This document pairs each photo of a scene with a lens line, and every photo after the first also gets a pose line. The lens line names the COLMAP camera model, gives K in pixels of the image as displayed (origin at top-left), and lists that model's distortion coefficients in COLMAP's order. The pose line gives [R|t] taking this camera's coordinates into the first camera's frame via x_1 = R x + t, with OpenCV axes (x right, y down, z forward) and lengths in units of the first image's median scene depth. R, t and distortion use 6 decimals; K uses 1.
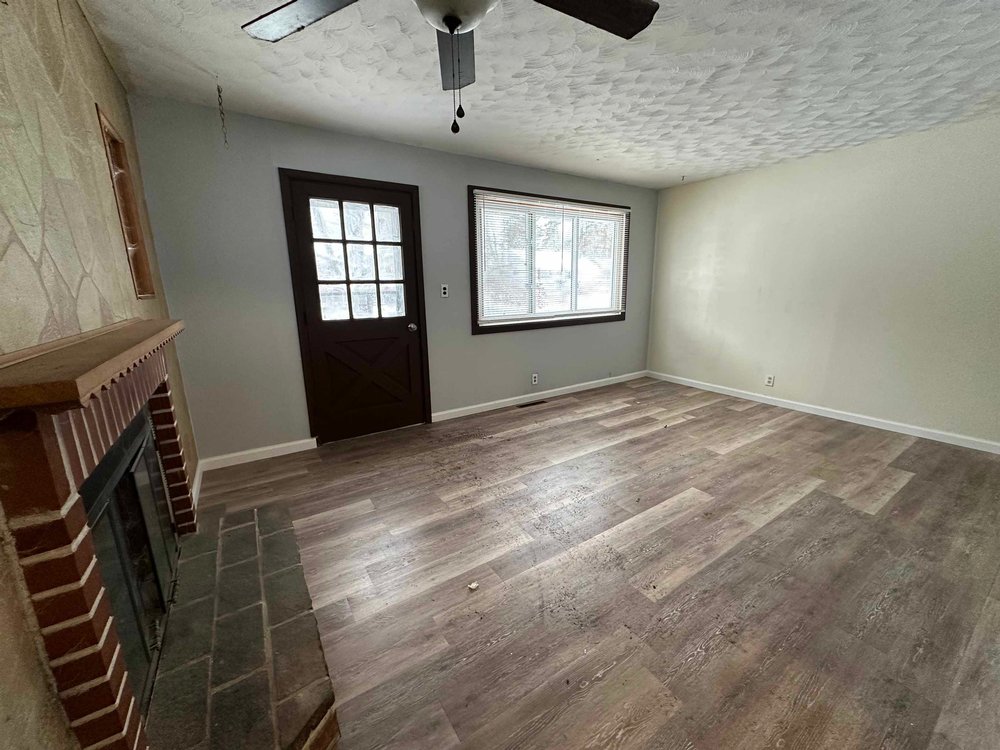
lens RADIAL K [[396.4, 0, 500.3], [0, 396.4, 375.6], [0, 0, 1]] dist [-0.002393, 0.000583]
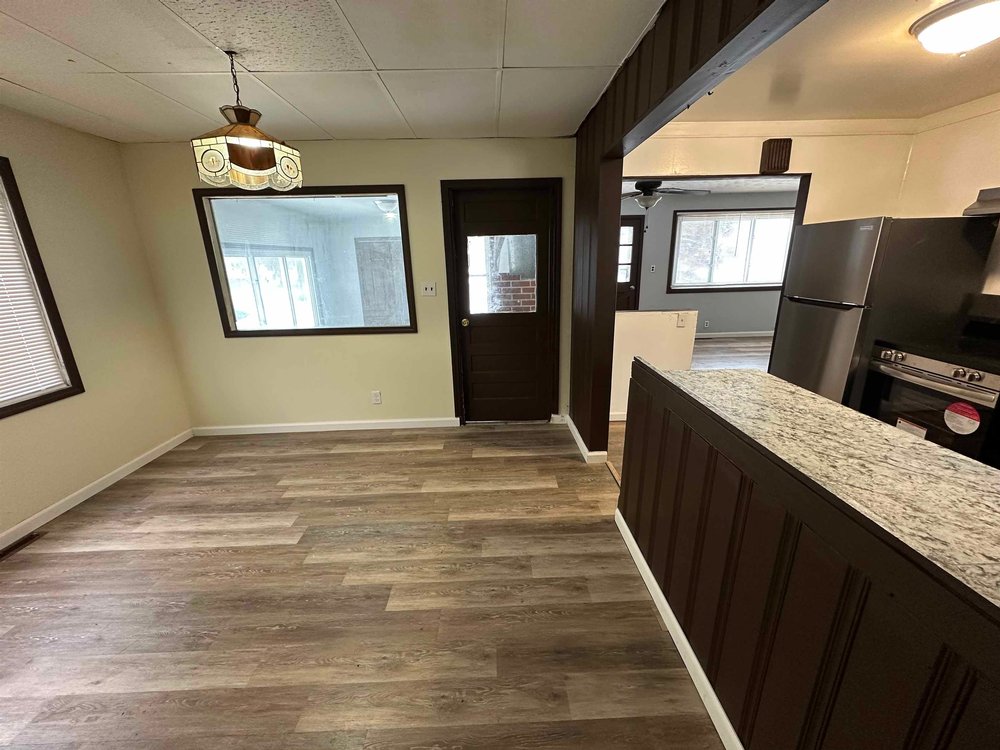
lens RADIAL K [[396.4, 0, 499.4], [0, 396.4, 374.0], [0, 0, 1]] dist [-0.002393, 0.000583]
pose [[0.849513, 0.142274, -0.508021, 0.288188], [-0.109547, 0.989533, 0.093940, 0.197468], [0.516069, -0.024151, 0.856206, -1.071256]]
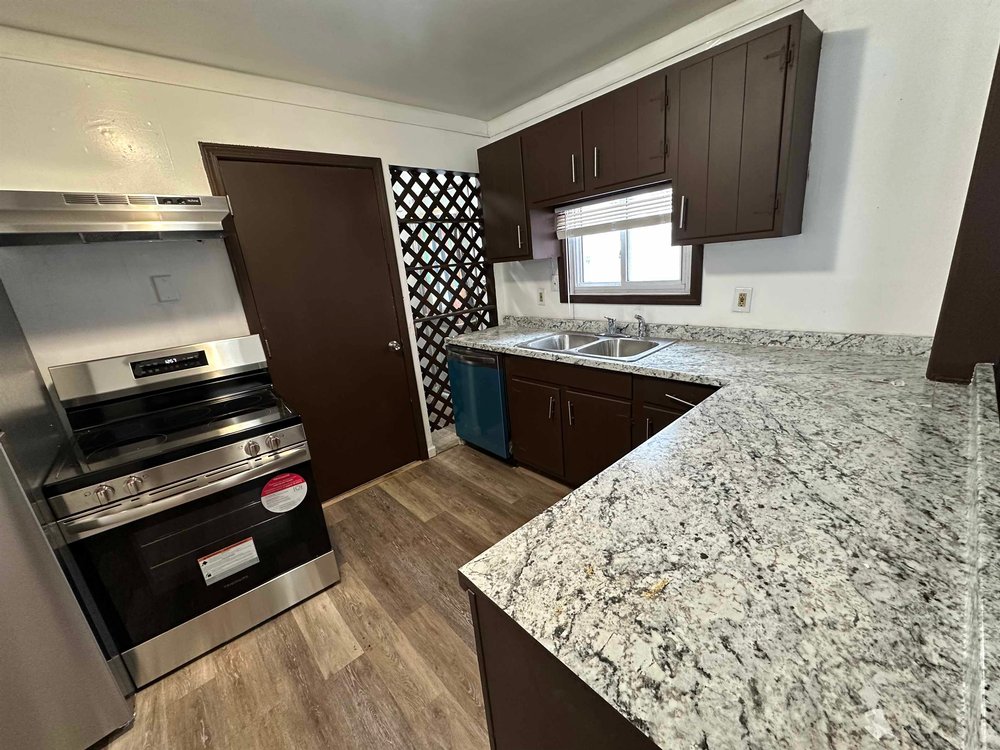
lens RADIAL K [[396.4, 0, 500.6], [0, 396.4, 373.9], [0, 0, 1]] dist [-0.002393, 0.000583]
pose [[-0.152609, -0.253861, 0.955126, 0.131639], [0.313829, 0.903977, 0.290410, 0.051228], [-0.937135, 0.344065, -0.058286, -0.396941]]
